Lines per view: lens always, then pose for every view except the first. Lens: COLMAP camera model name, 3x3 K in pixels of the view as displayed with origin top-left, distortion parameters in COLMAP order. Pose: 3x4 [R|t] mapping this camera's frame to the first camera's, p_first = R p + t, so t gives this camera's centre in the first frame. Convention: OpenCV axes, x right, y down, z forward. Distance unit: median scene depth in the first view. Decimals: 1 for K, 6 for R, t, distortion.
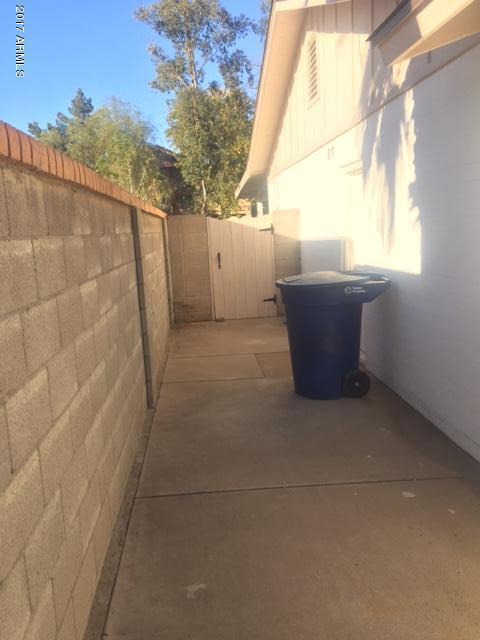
lens RADIAL K [[551.9, 0, 237.7], [0, 551.9, 320.0], [0, 0, 1]] dist [0.068874, -0.093878]
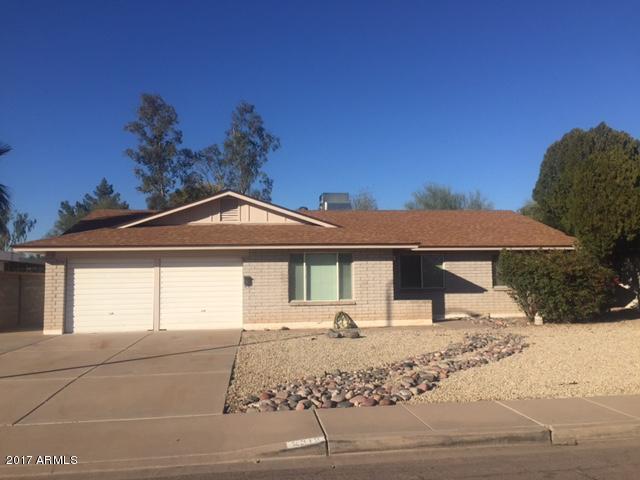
lens RADIAL K [[551.9, 0, 318.7], [0, 551.9, 238.6], [0, 0, 1]] dist [0.068874, -0.093878]
pose [[0.997950, 0.036370, 0.052658, 1.896585], [-0.022512, 0.969730, -0.243139, 0.534445], [-0.059907, 0.241455, 0.968561, -3.442990]]
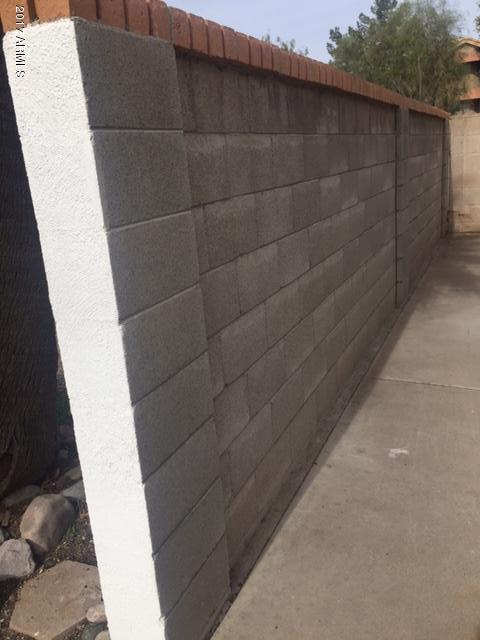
lens RADIAL K [[551.9, 0, 240.3], [0, 551.9, 320.7], [0, 0, 1]] dist [0.068874, -0.093878]
pose [[0.876352, 0.115155, -0.467703, 0.127474], [-0.042224, 0.985630, 0.163559, 0.040045], [0.479817, -0.123587, 0.868621, -0.097207]]
